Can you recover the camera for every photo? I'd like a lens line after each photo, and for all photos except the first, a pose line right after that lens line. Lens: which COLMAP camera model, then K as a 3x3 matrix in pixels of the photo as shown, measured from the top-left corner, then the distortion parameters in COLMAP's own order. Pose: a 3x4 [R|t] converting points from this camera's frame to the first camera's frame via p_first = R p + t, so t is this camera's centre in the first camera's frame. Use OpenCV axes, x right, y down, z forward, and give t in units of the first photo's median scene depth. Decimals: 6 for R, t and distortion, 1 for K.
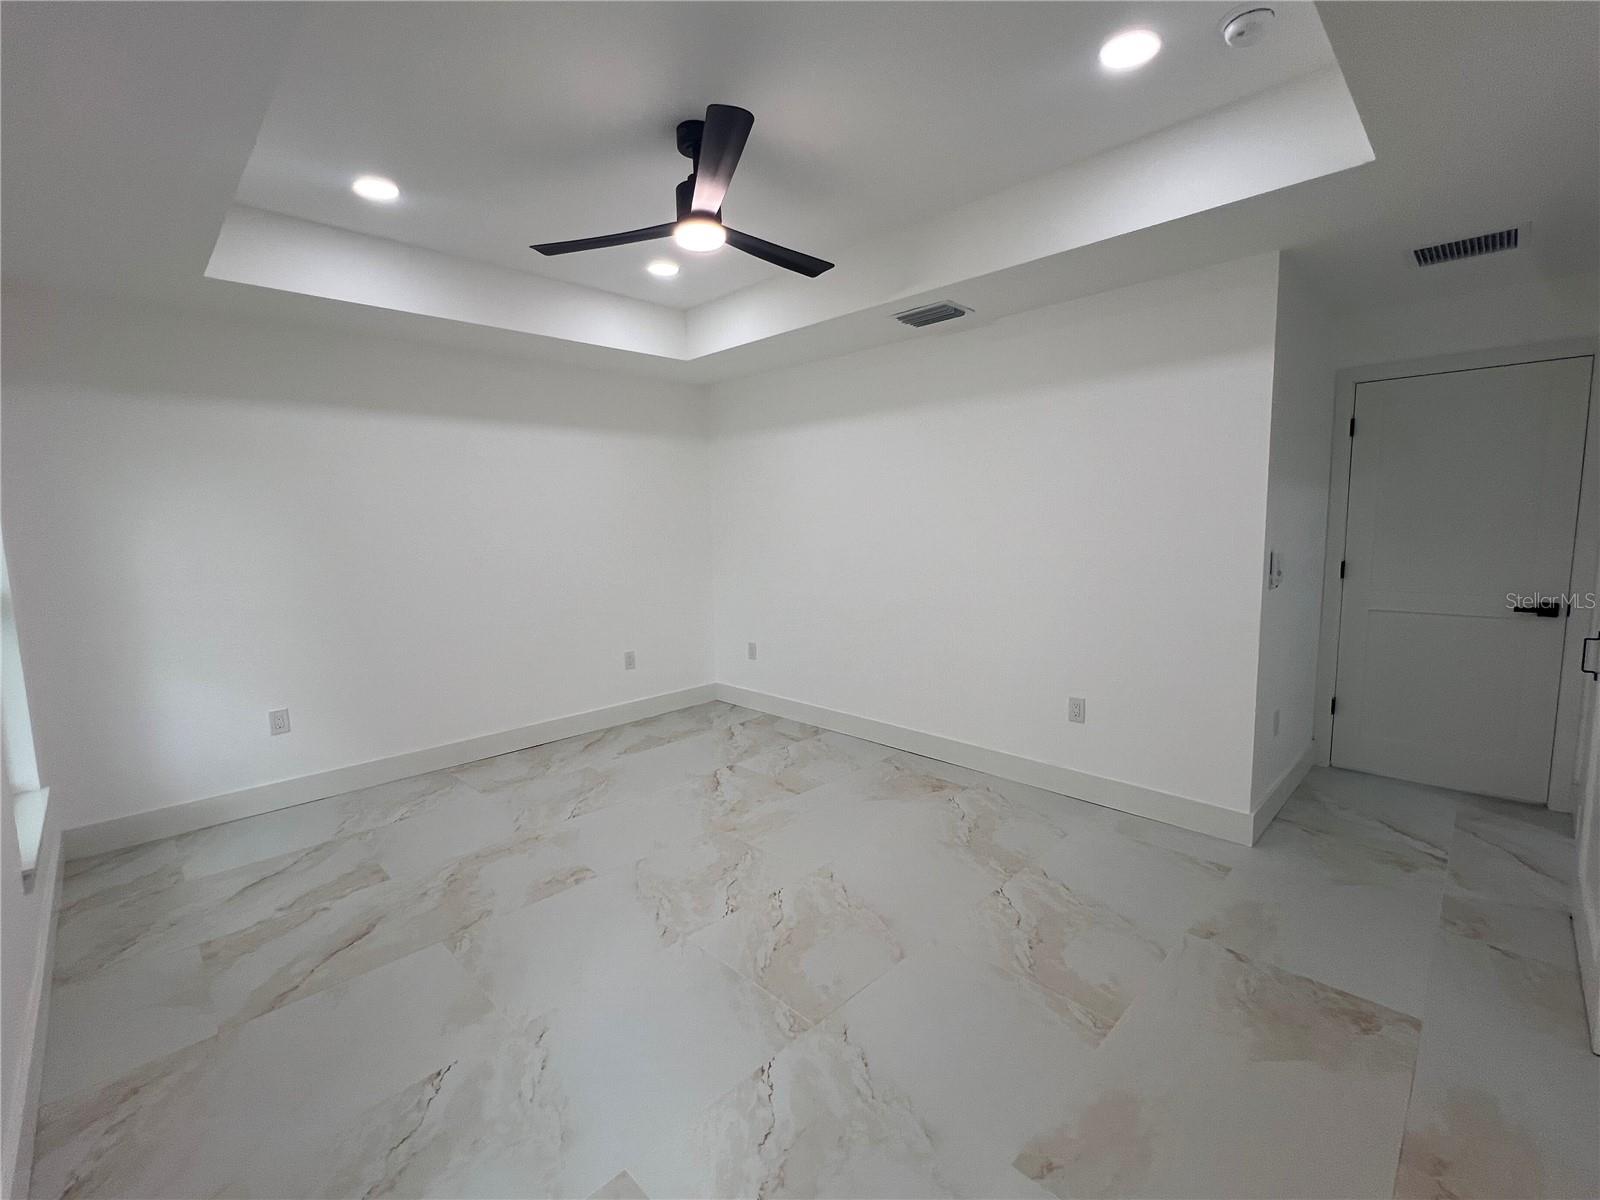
lens RADIAL K [[704.1, 0, 794.3], [0, 704.1, 601.9], [0, 0, 1]] dist [-0.001827, 0.000583]
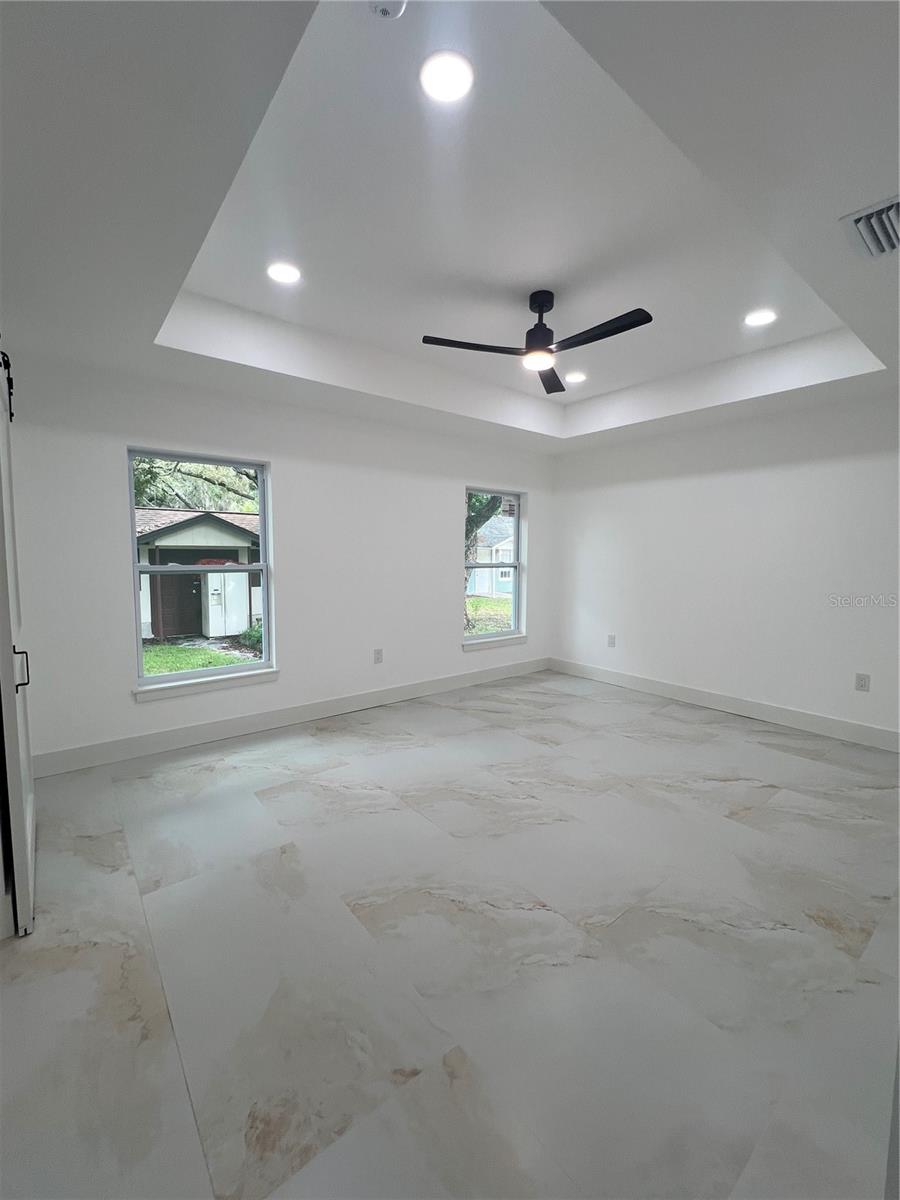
lens RADIAL K [[493.8, 0, 449.6], [0, 493.8, 599.6], [0, 0, 1]] dist [-0.000598, 0.000714]
pose [[-0.109899, 0.110927, -0.987733, 0.788682], [-0.122805, 0.984623, 0.124241, -0.073860], [0.986327, 0.134953, -0.094587, 0.725554]]
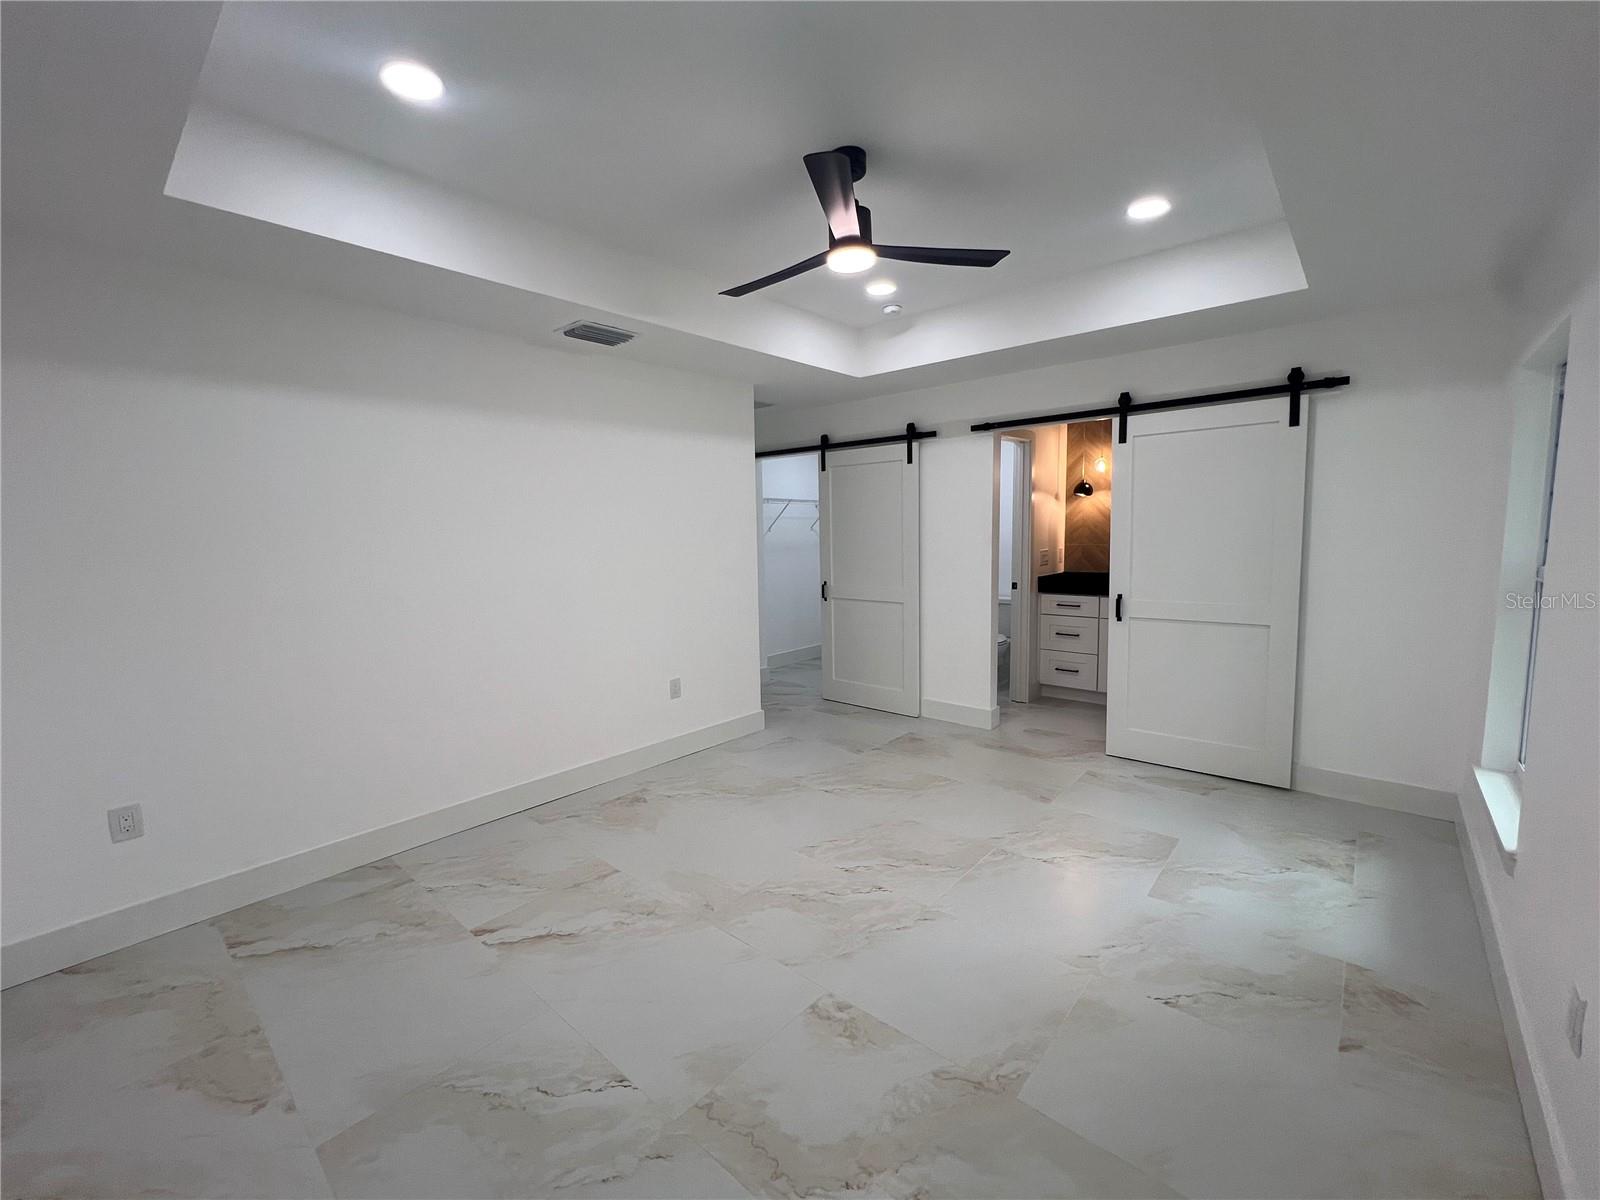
lens RADIAL K [[658.4, 0, 799.3], [0, 658.4, 599.9], [0, 0, 1]] dist [-0.000598, 0.000714]
pose [[-0.072554, -0.091001, 0.993204, -0.843693], [0.137136, 0.985460, 0.100309, -0.099133], [-0.987892, 0.143482, -0.059020, 0.894257]]
